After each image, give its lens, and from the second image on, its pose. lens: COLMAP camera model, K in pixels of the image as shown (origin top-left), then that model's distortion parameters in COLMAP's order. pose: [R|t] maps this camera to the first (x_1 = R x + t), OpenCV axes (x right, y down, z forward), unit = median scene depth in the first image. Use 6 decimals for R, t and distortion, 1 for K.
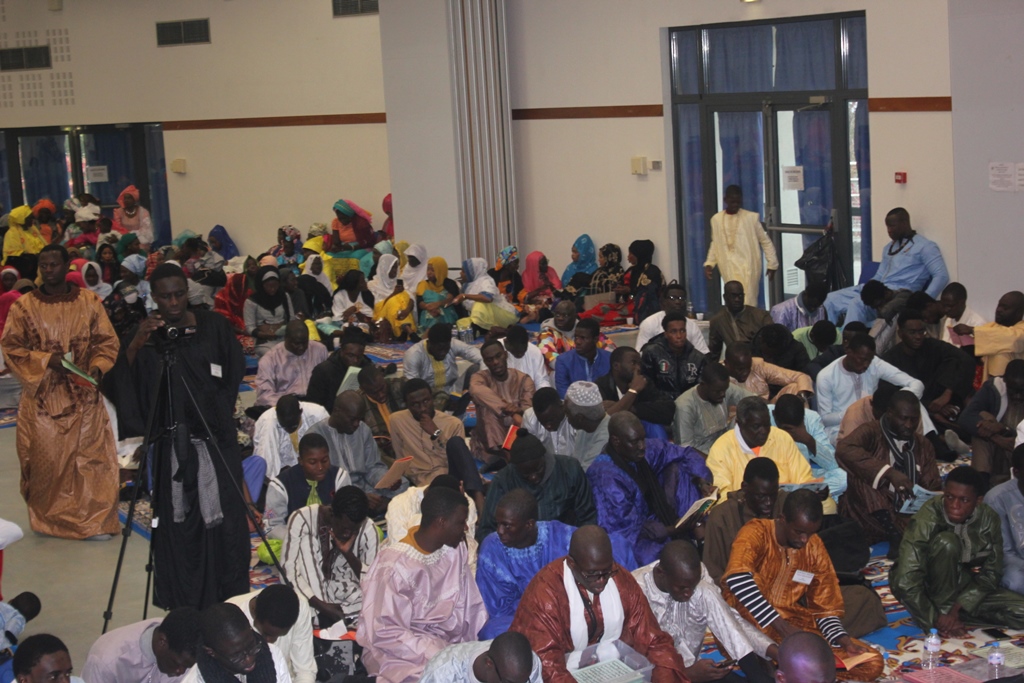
lens RADIAL K [[1921.5, 0, 512.0], [0, 1921.5, 341.5], [0, 0, 1]] dist [0.009256, 0.384297]
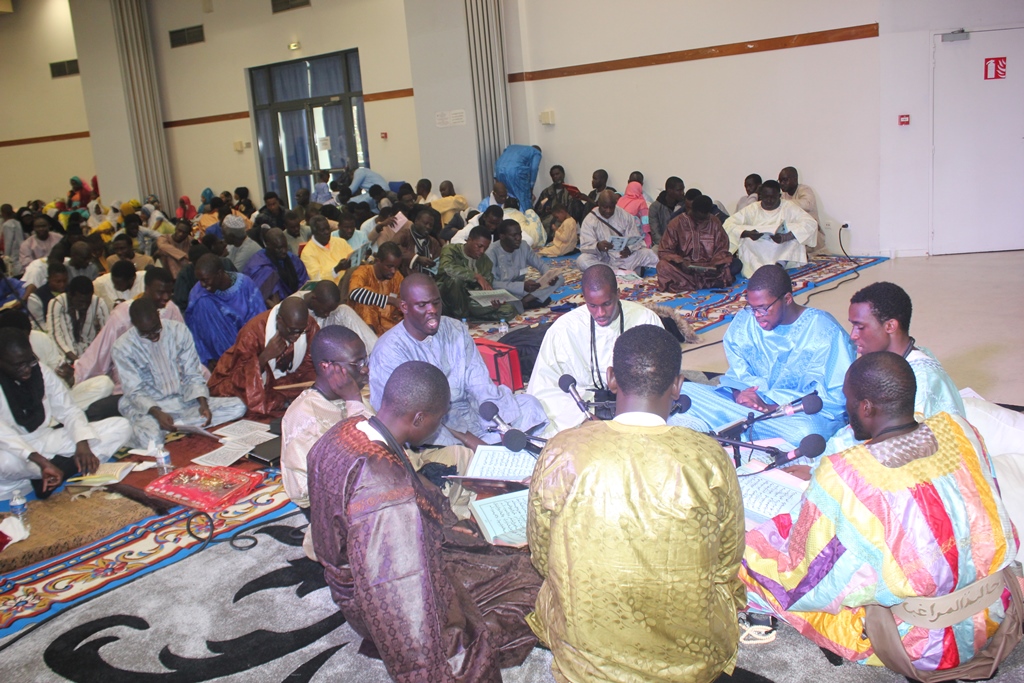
lens RADIAL K [[936.0, 0, 506.0], [0, 936.0, 340.0], [0, 0, 1]] dist [-0.161651, 0.174878]
pose [[0.935326, -0.097620, 0.340051, -0.010880], [0.075911, 0.994168, 0.076604, 0.044858], [-0.345546, -0.045836, 0.937282, 0.090678]]
